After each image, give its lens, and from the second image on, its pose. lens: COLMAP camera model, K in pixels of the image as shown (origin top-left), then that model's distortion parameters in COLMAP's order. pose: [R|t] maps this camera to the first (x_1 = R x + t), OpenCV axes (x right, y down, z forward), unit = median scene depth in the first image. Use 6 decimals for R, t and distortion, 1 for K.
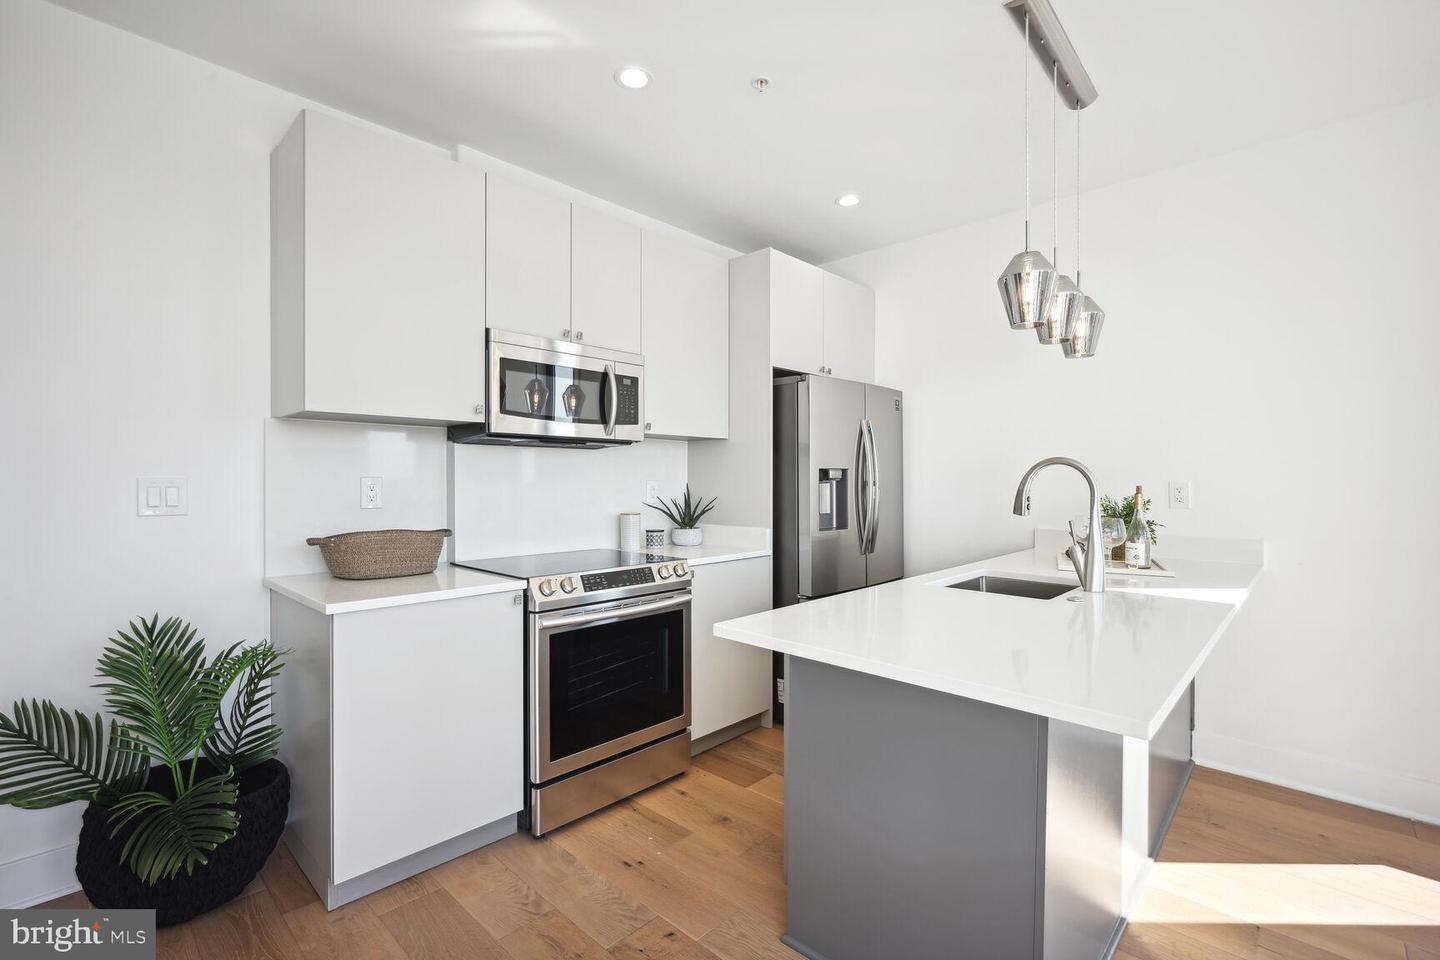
lens RADIAL K [[644.2, 0, 721.5], [0, 644.2, 481.4], [0, 0, 1]] dist [-0.005453, 0.000783]
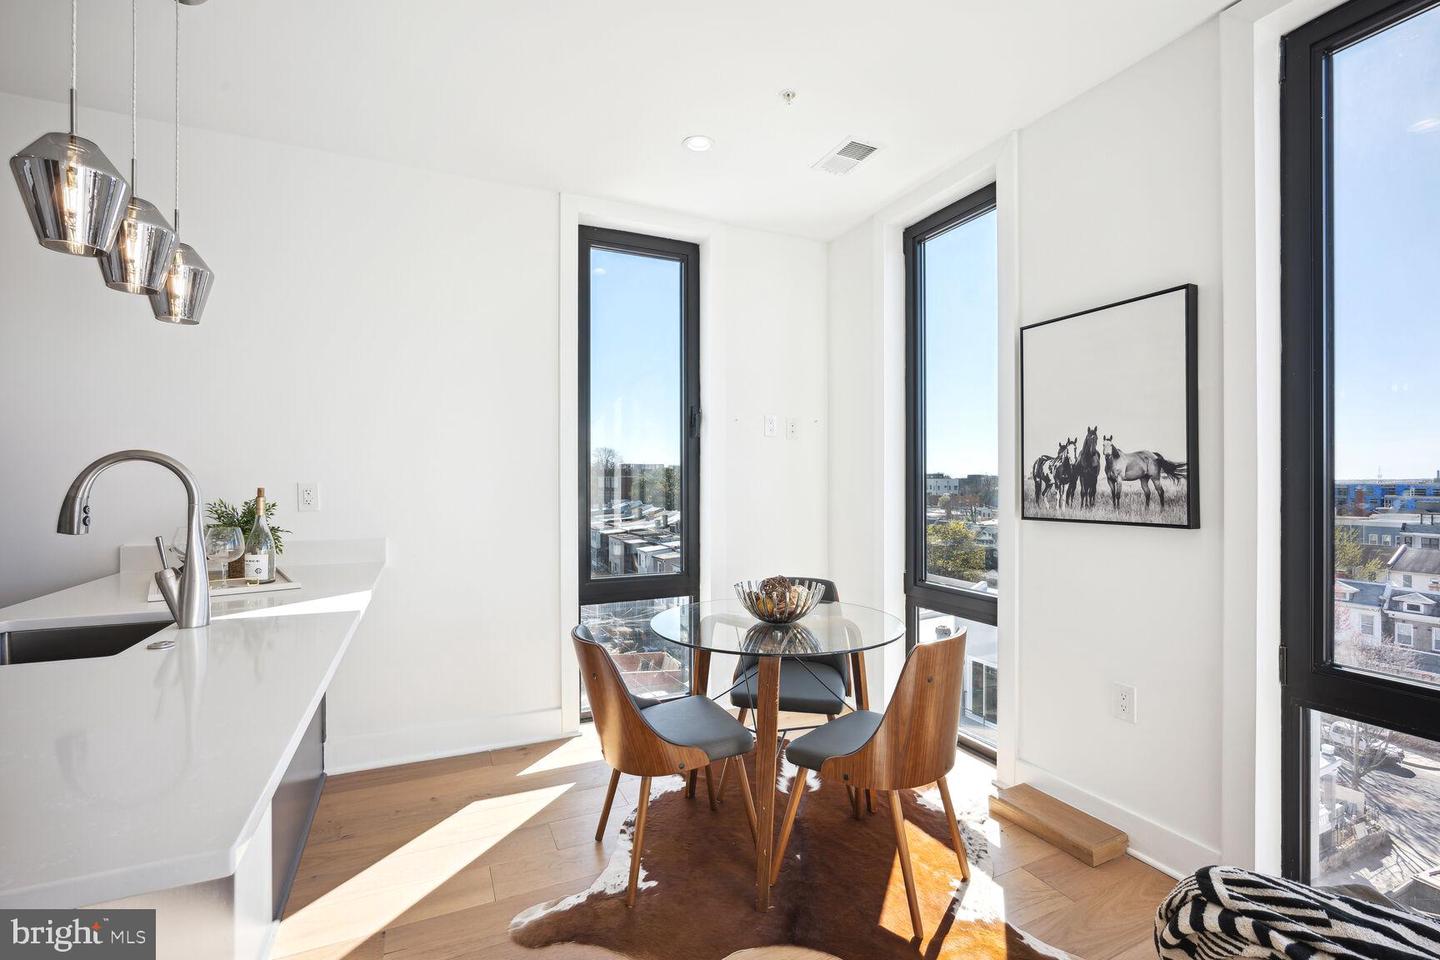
lens RADIAL K [[644.2, 0, 721.5], [0, 644.2, 481.4], [0, 0, 1]] dist [-0.005453, 0.000783]
pose [[0.381537, -0.003712, 0.924346, 0.088352], [0.005120, 0.999985, 0.001903, -0.000376], [-0.924340, 0.004007, 0.381550, 0.098247]]
